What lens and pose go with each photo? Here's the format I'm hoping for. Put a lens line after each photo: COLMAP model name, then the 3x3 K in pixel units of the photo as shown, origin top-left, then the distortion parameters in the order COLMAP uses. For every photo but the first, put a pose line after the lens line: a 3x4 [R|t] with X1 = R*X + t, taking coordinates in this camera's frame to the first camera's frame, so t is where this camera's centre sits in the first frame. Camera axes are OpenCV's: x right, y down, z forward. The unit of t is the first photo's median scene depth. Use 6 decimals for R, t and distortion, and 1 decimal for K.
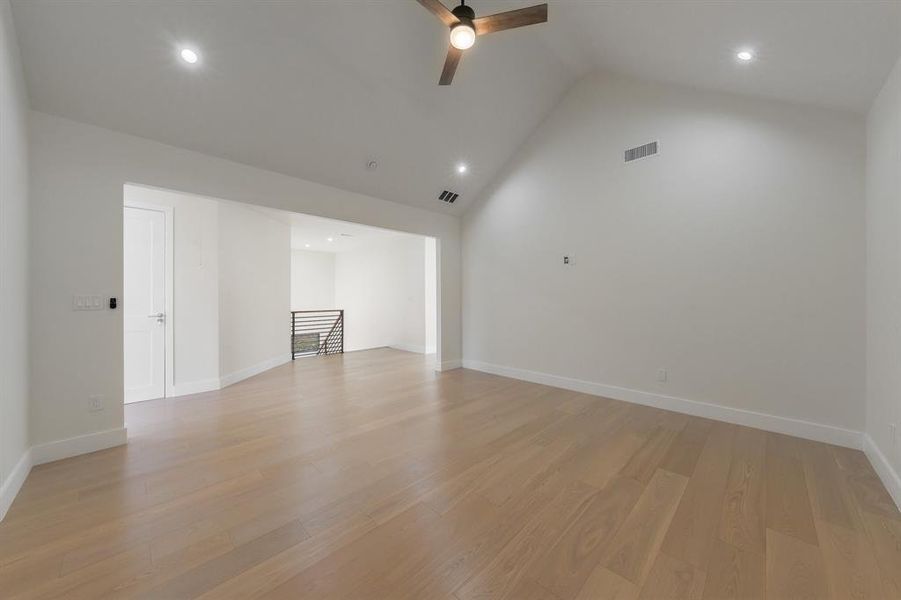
lens RADIAL K [[343.4, 0, 450.5], [0, 343.4, 300.0], [0, 0, 1]] dist [0.000076, -0.000052]
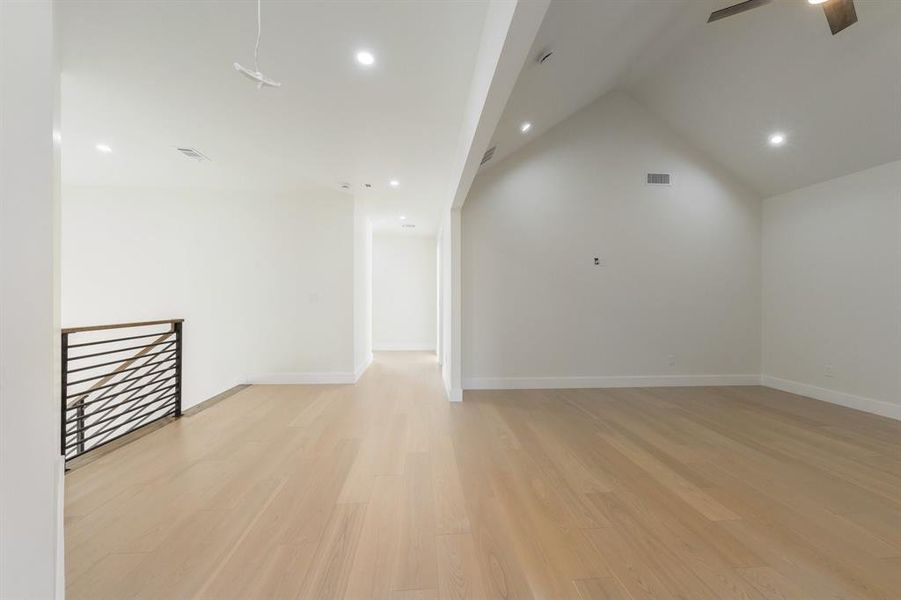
lens RADIAL K [[343.4, 0, 450.5], [0, 343.4, 300.0], [0, 0, 1]] dist [0.000076, -0.000052]
pose [[0.613945, 0.007054, 0.789317, -0.489813], [-0.003870, 0.999975, -0.005927, 0.004813], [-0.789339, 0.000585, 0.613957, 0.479103]]
